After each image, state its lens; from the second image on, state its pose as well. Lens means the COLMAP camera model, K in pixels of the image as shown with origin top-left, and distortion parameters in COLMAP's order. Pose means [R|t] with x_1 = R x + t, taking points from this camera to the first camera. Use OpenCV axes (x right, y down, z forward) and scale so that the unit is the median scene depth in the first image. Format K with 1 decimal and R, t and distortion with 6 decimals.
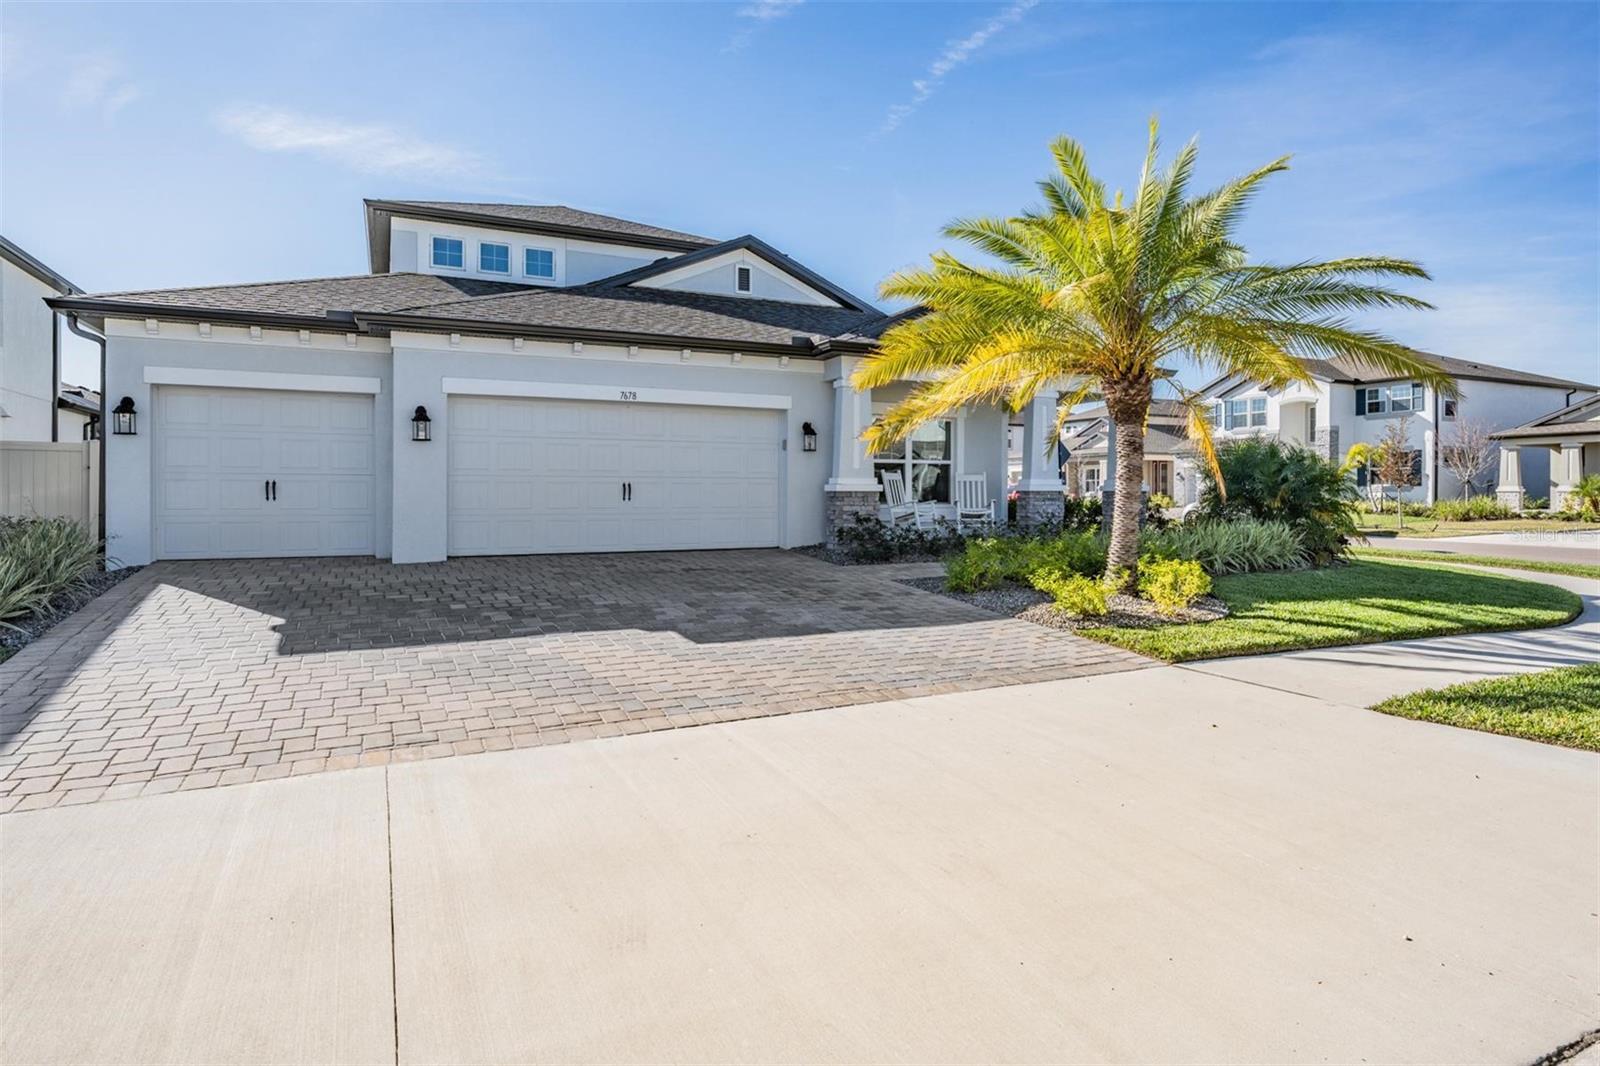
lens RADIAL K [[860.5, 0, 800.4], [0, 860.5, 486.3], [0, 0, 1]] dist [-0.021027, -0.000315]
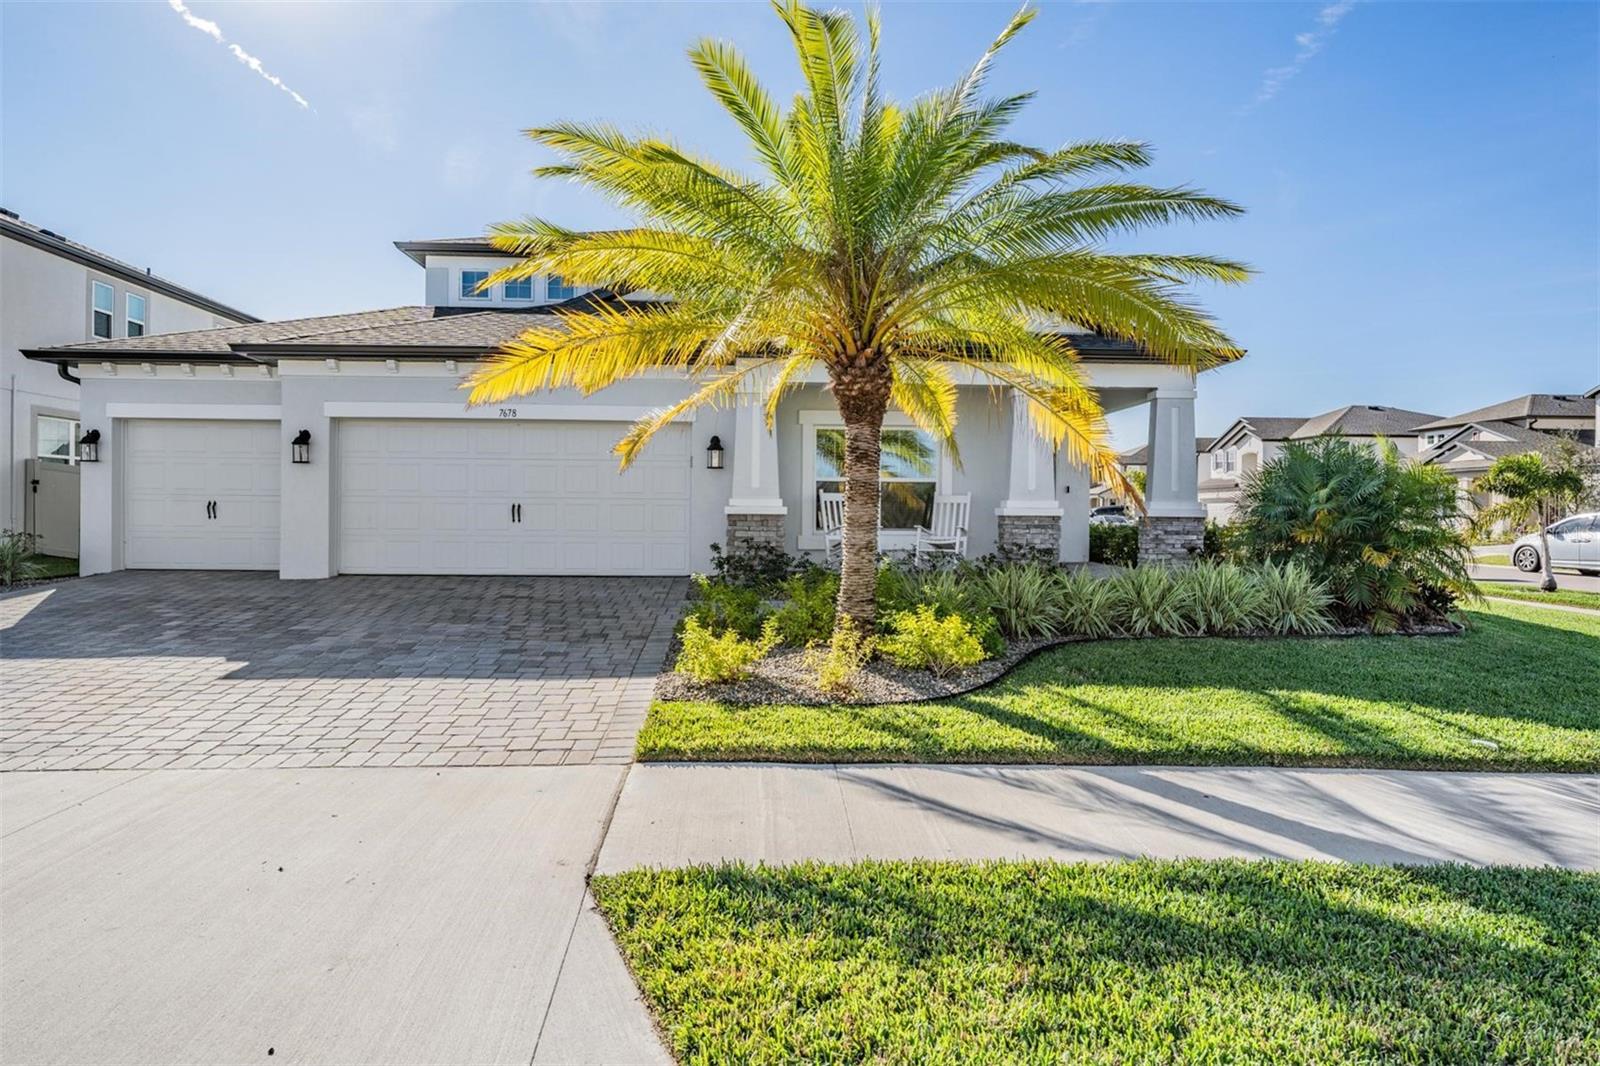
lens RADIAL K [[873.7, 0, 799.7], [0, 873.7, 502.4], [0, 0, 1]] dist [0.000303, 0.000095]
pose [[0.920001, 0.001121, -0.391914, 0.509246], [-0.004461, 0.999961, -0.007610, 0.000440], [0.391890, 0.008750, 0.919970, 0.240794]]
